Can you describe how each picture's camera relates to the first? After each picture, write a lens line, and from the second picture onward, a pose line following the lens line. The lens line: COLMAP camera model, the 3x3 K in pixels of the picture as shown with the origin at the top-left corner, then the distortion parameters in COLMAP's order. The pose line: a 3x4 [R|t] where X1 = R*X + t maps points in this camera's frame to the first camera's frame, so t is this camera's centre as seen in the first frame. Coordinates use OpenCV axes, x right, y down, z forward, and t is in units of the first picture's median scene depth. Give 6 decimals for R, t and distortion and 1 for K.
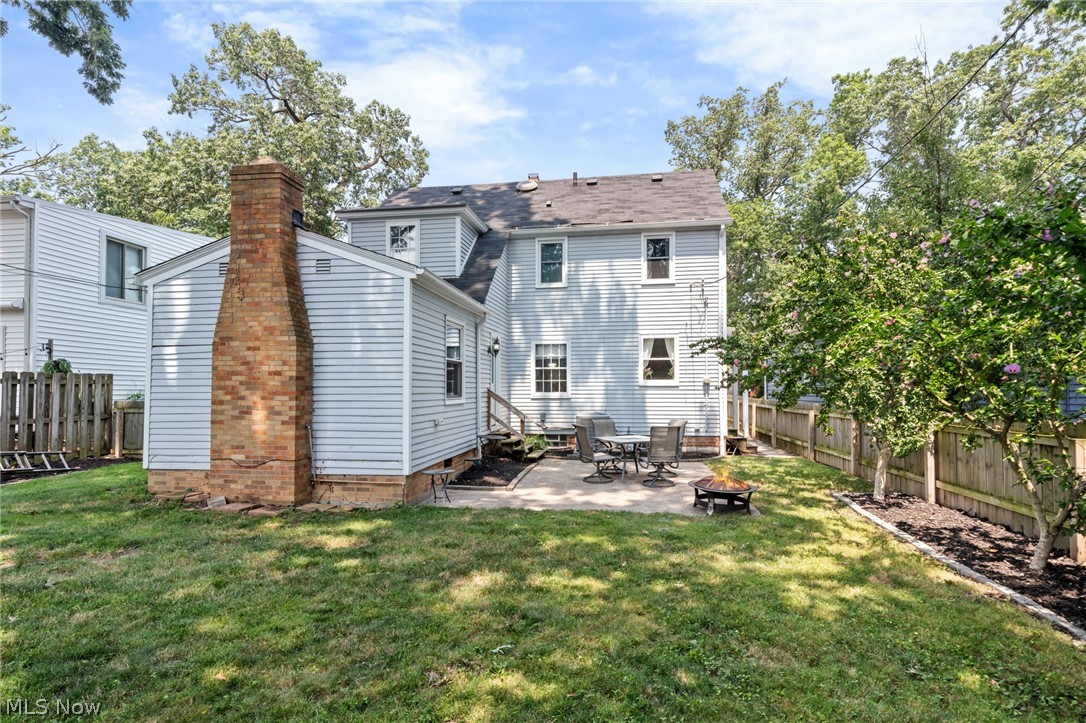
lens RADIAL K [[534.9, 0, 541.9], [0, 534.9, 376.3], [0, 0, 1]] dist [-0.000353, 0.001315]
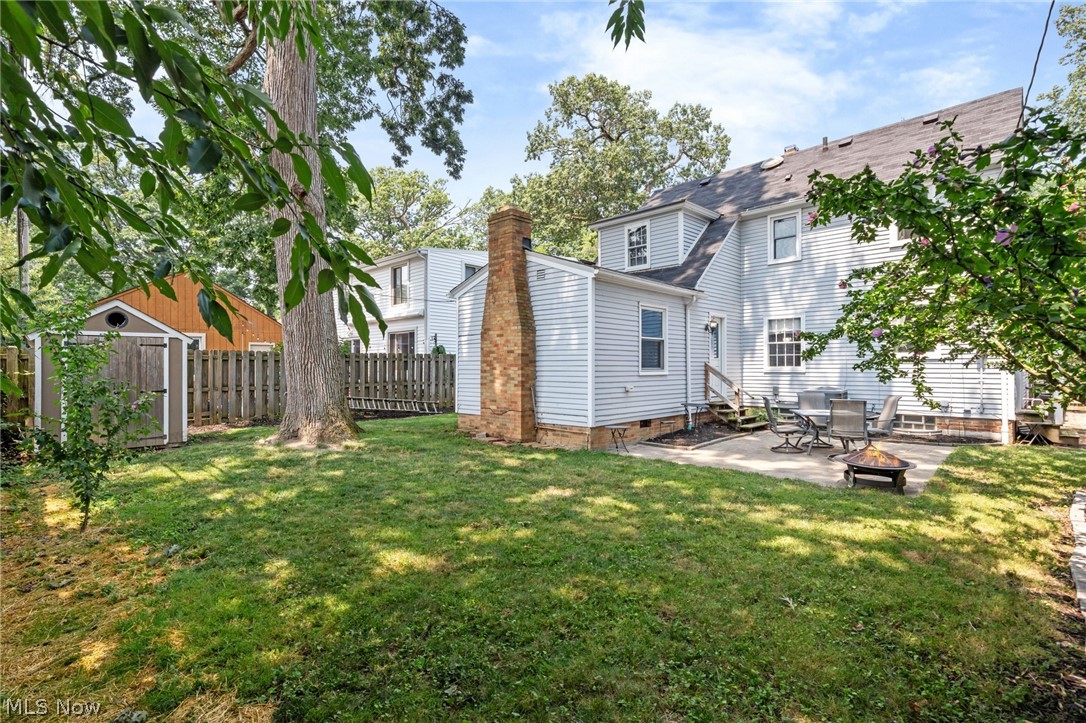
lens RADIAL K [[508.6, 0, 543.0], [0, 508.6, 361.5], [0, 0, 1]] dist [-0.000884, 0.000195]
pose [[0.807390, -0.006008, -0.589988, 0.266680], [0.014185, 0.999857, 0.009231, 0.006381], [0.589848, -0.015822, 0.807359, -0.053703]]
